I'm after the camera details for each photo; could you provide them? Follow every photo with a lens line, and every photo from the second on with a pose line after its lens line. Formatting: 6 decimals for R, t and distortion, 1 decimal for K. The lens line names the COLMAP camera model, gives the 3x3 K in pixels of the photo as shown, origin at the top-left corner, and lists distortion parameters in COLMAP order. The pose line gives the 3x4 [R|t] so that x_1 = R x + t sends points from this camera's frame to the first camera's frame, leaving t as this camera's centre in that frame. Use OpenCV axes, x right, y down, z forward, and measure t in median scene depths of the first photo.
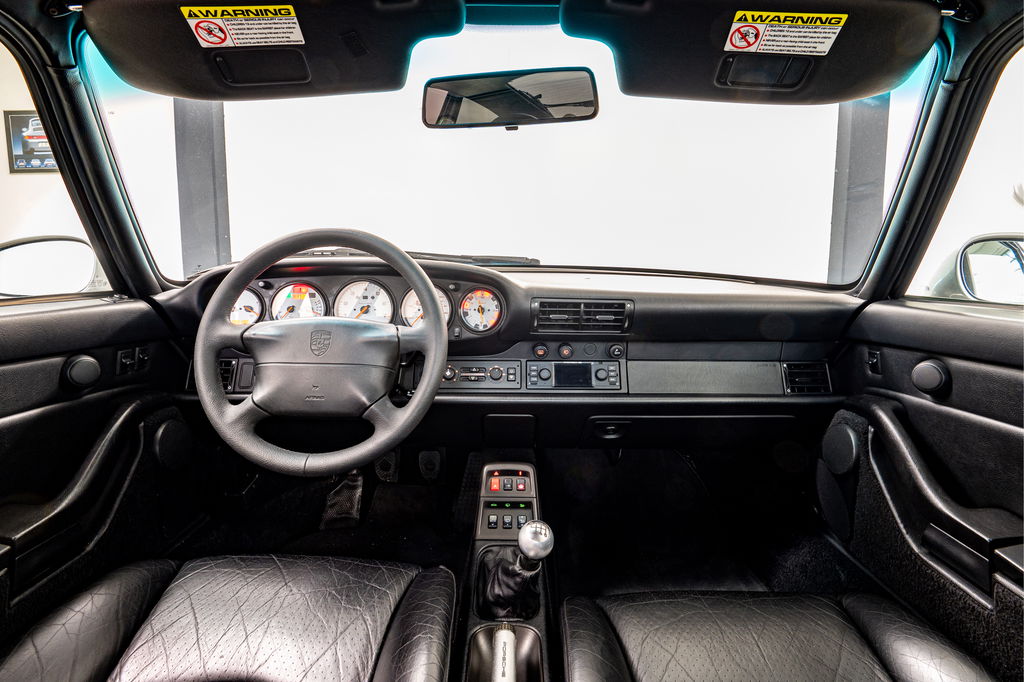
lens RADIAL K [[467.6, 0, 517.5], [0, 467.6, 319.1], [0, 0, 1]] dist [0.000354, -0.014618]
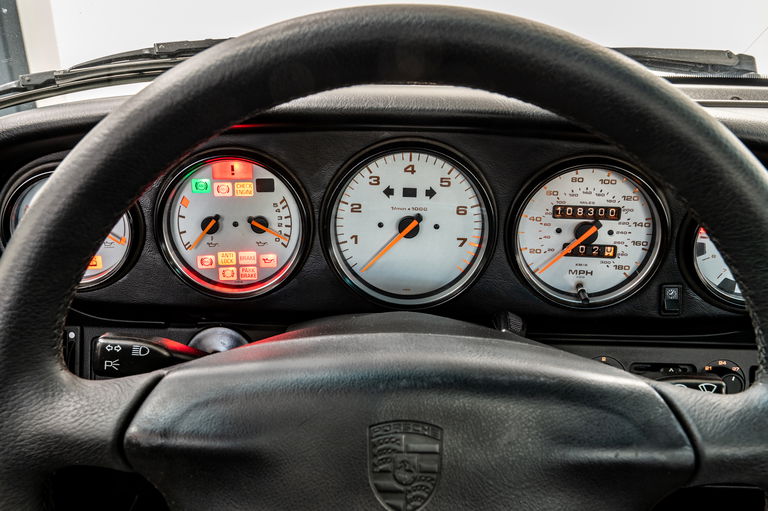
lens RADIAL K [[617.5, 0, 384.0], [0, 617.5, 255.5], [0, 0, 1]] dist [0.009042, 0.001947]
pose [[0.998882, 0.019269, -0.043165, -0.343844], [-0.007468, 0.966008, 0.258404, -0.129899], [0.046677, -0.257793, 0.965072, 0.557918]]
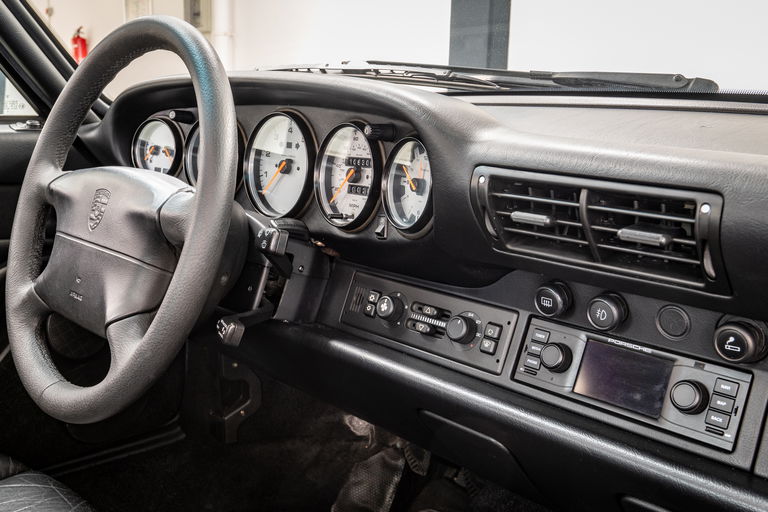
lens RADIAL K [[770.2, 0, 384.3], [0, 770.2, 267.0], [0, 0, 1]] dist [0.005796, 0.000592]
pose [[0.689167, 0.163616, -0.705889, 0.460200], [-0.103956, 0.986421, 0.127147, -0.033342], [0.717107, -0.014244, 0.696818, 0.459259]]
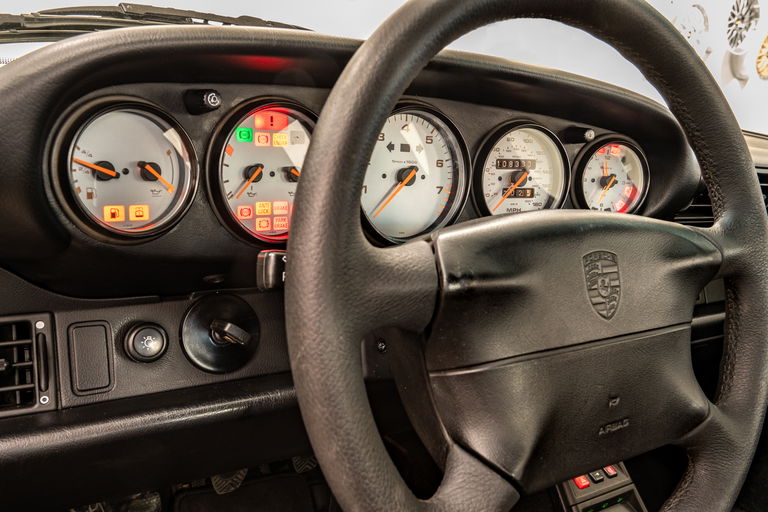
lens RADIAL K [[621.7, 0, 351.1], [0, 621.7, 255.7], [0, 0, 1]] dist [-0.006707, -0.001582]
pose [[0.855883, -0.051434, 0.514606, -0.710576], [-0.018933, 0.991259, 0.130563, -0.022697], [-0.516824, -0.121489, 0.847428, 0.559043]]
